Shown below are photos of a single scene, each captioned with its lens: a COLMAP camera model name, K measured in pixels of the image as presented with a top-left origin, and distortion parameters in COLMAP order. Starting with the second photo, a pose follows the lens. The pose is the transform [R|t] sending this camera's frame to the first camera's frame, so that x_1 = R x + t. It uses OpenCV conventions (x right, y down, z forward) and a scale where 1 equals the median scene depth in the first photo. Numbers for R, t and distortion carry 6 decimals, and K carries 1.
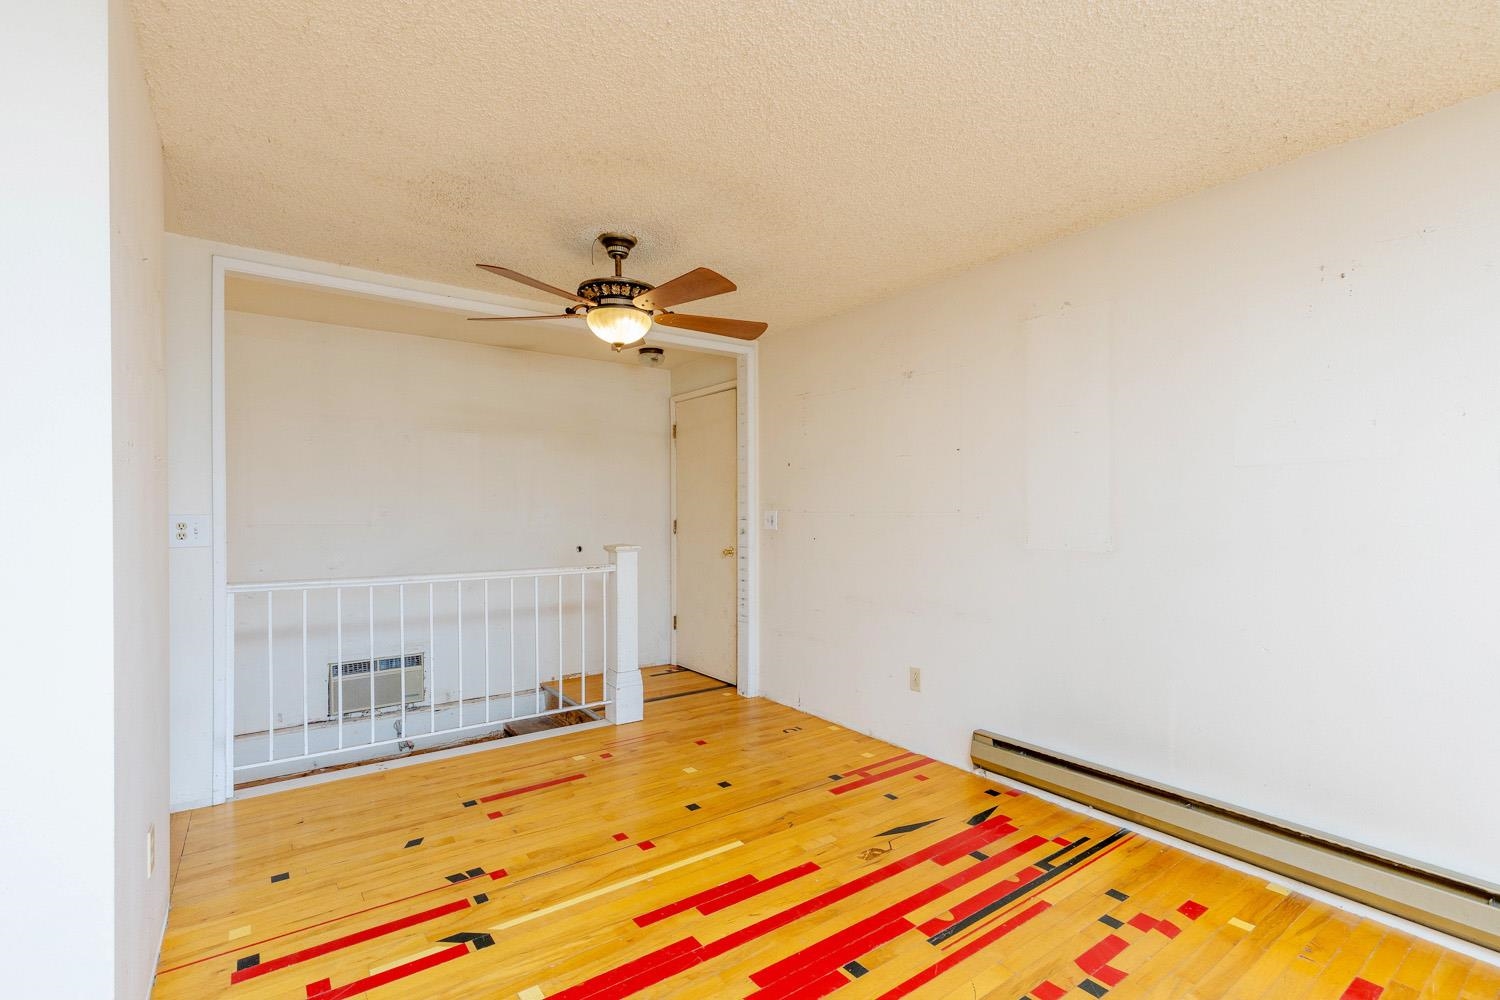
lens RADIAL K [[693.0, 0, 750.0], [0, 693.0, 500.0], [0, 0, 1]] dist [0.001126, -0.000032]
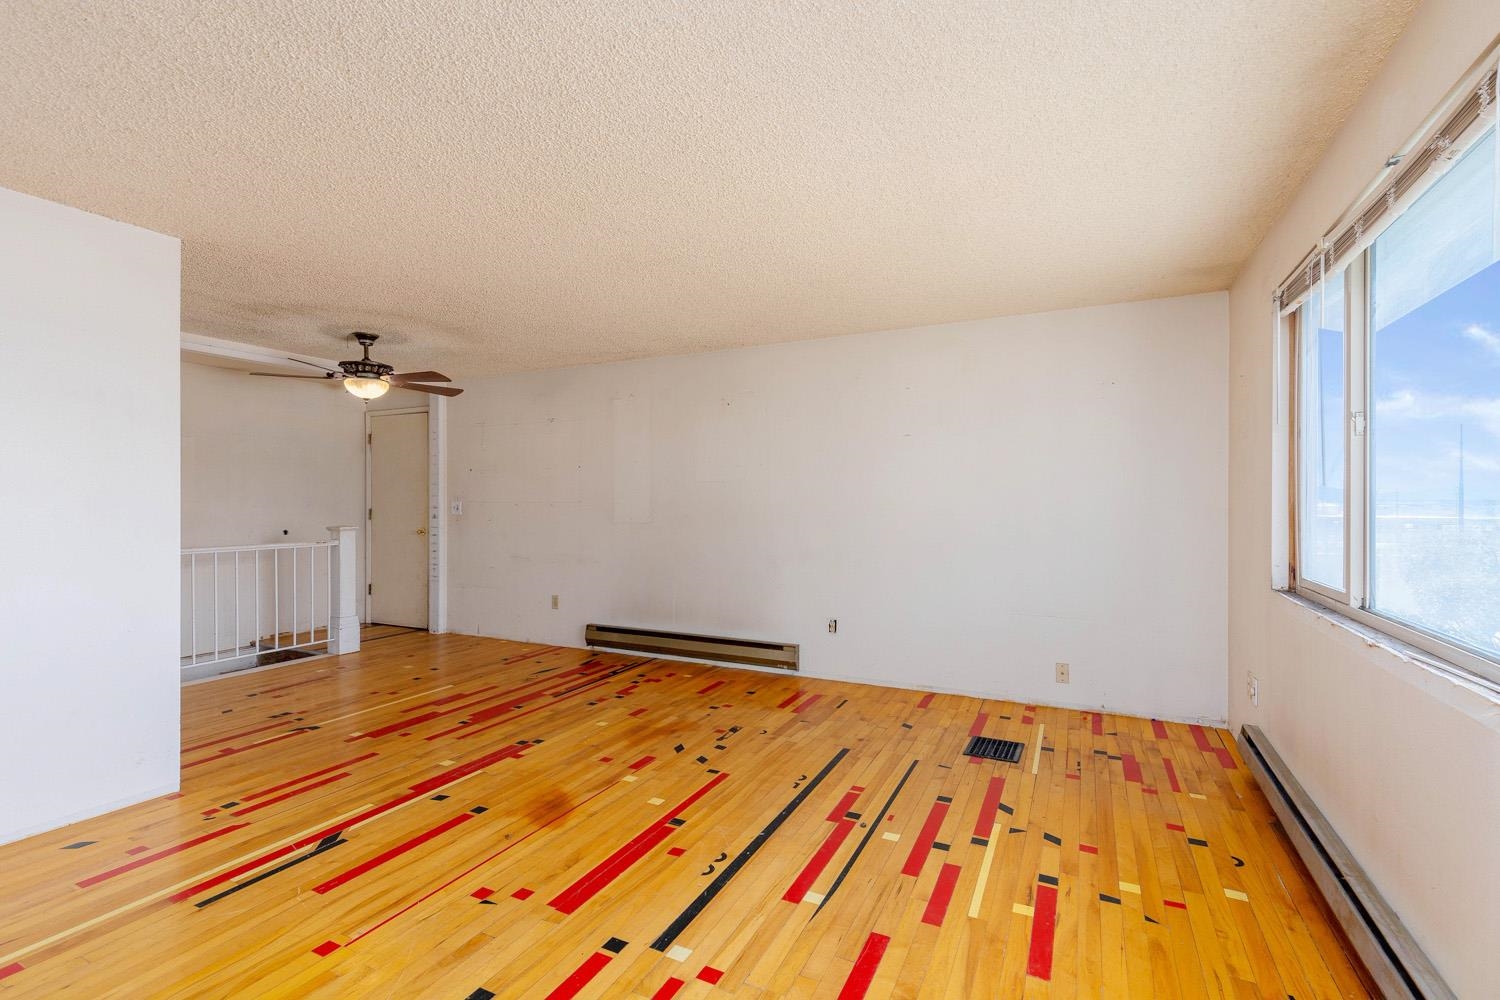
lens RADIAL K [[672.9, 0, 750.0], [0, 672.9, 500.0], [0, 0, 1]] dist [-0.009072, 0.000019]
pose [[0.885200, 0.000804, 0.465209, -0.111826], [-0.007530, 0.999892, 0.012600, -0.013815], [-0.465149, -0.014657, 0.885111, -0.725207]]
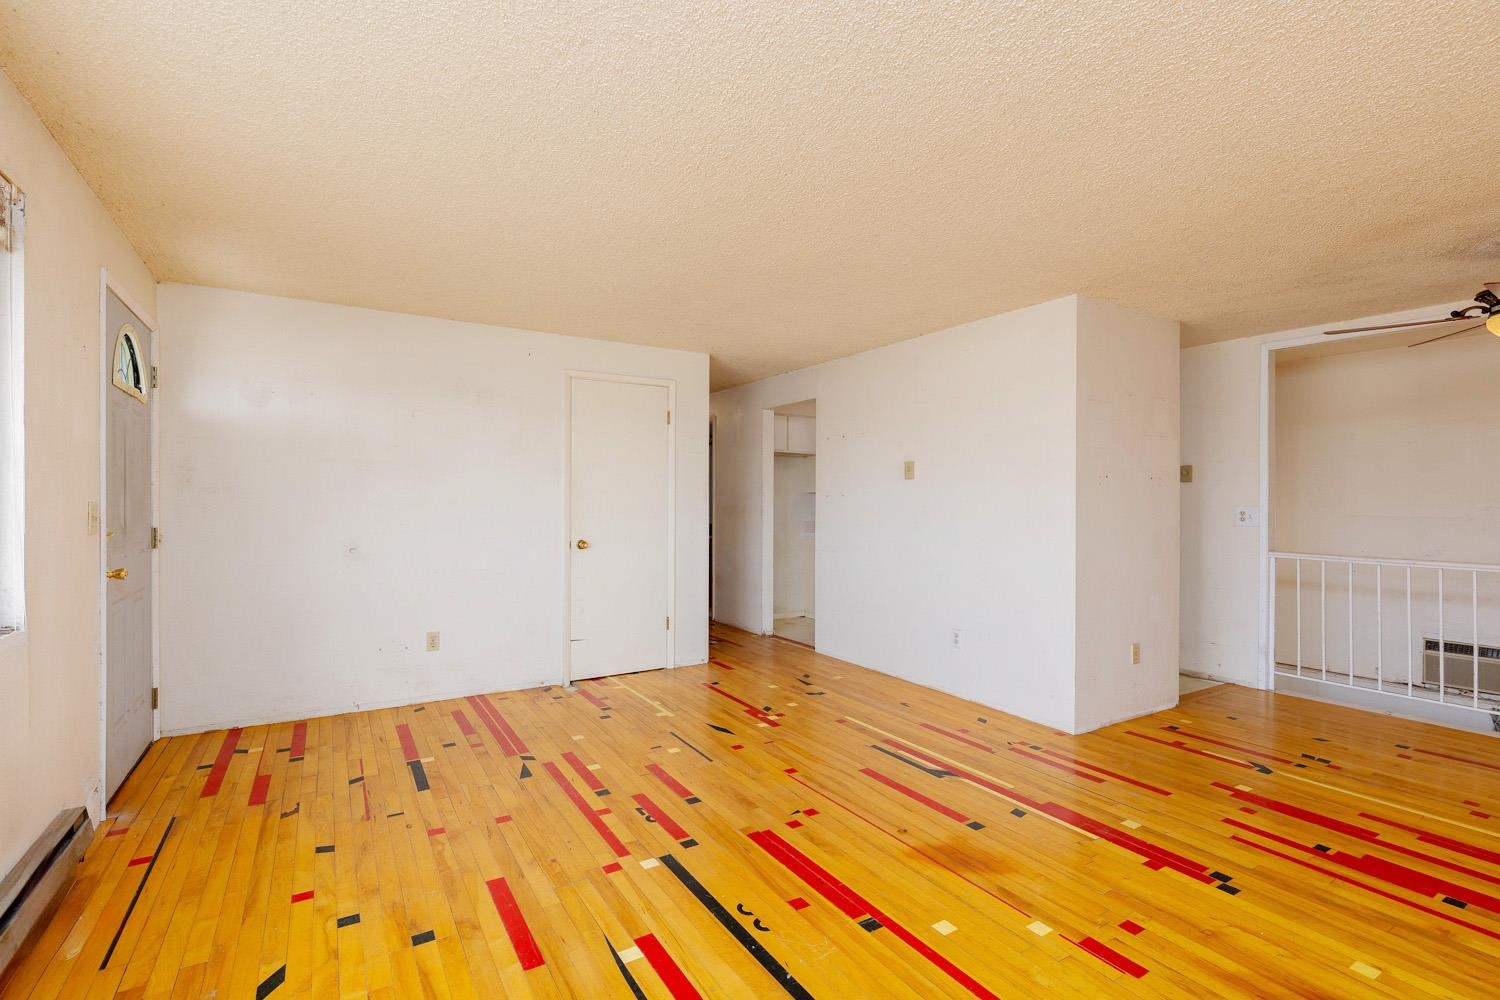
lens RADIAL K [[693.0, 0, 750.0], [0, 693.0, 500.0], [0, 0, 1]] dist [0.001126, -0.000032]
pose [[-0.066020, 0.001861, -0.997817, 0.809186], [0.010397, 0.999945, 0.001177, -0.007272], [0.997764, -0.010297, -0.066036, -0.053044]]
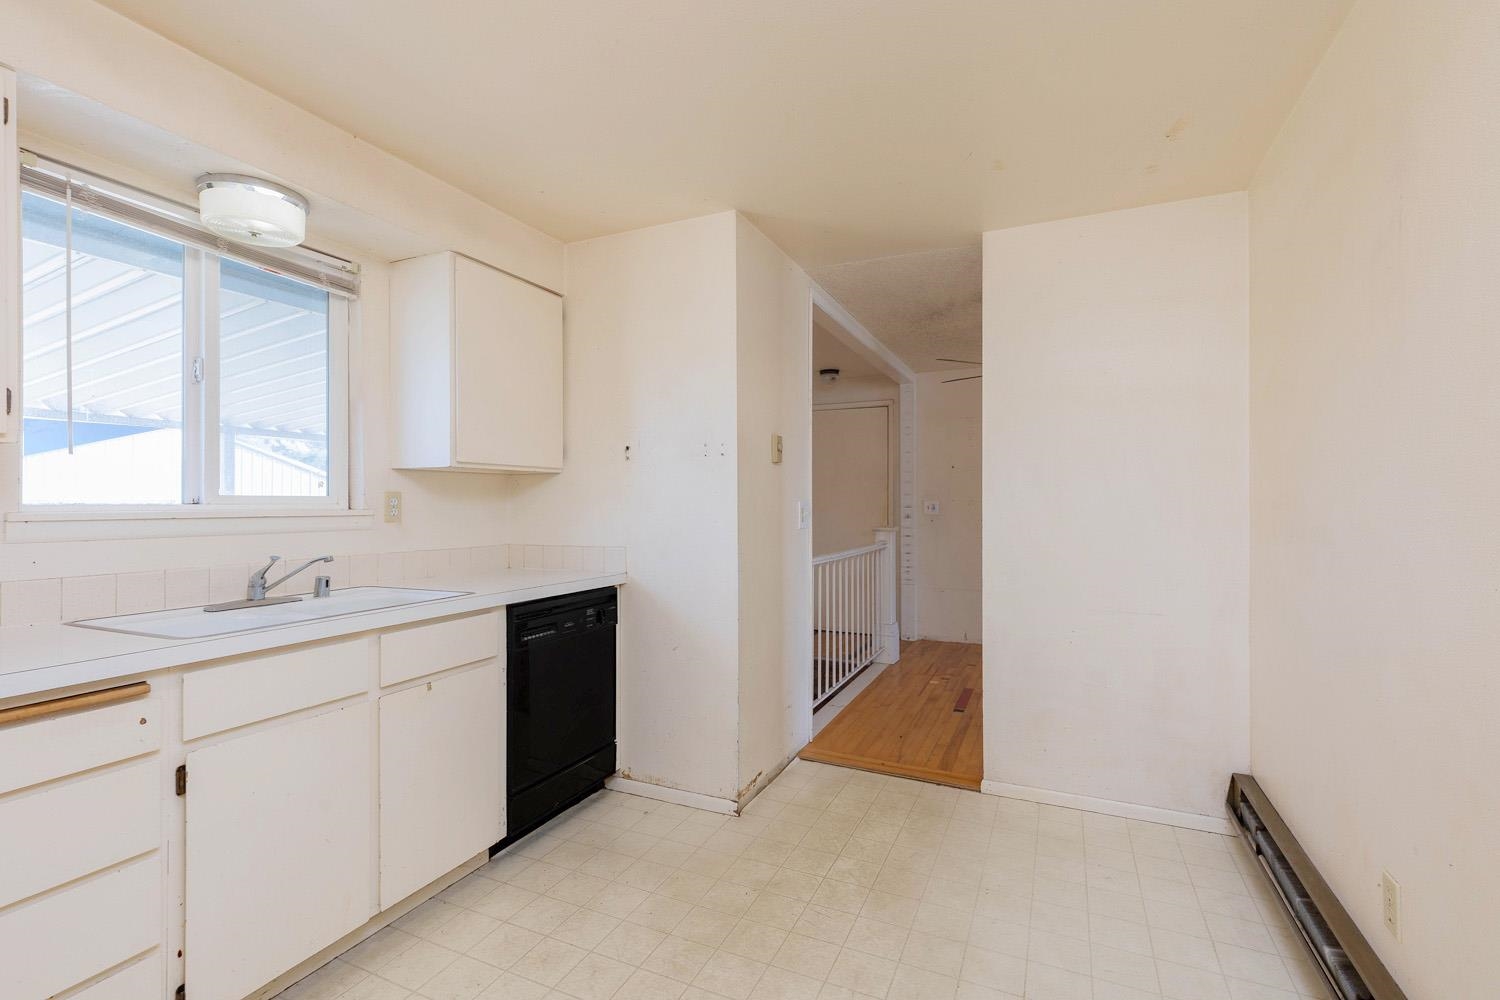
lens RADIAL K [[693.0, 0, 750.0], [0, 693.0, 500.0], [0, 0, 1]] dist [0.001126, -0.000032]
pose [[0.865868, 0.000233, 0.500273, -1.369460], [-0.005617, 0.999941, 0.009256, 0.005966], [-0.500241, -0.010824, 0.865818, 0.009553]]
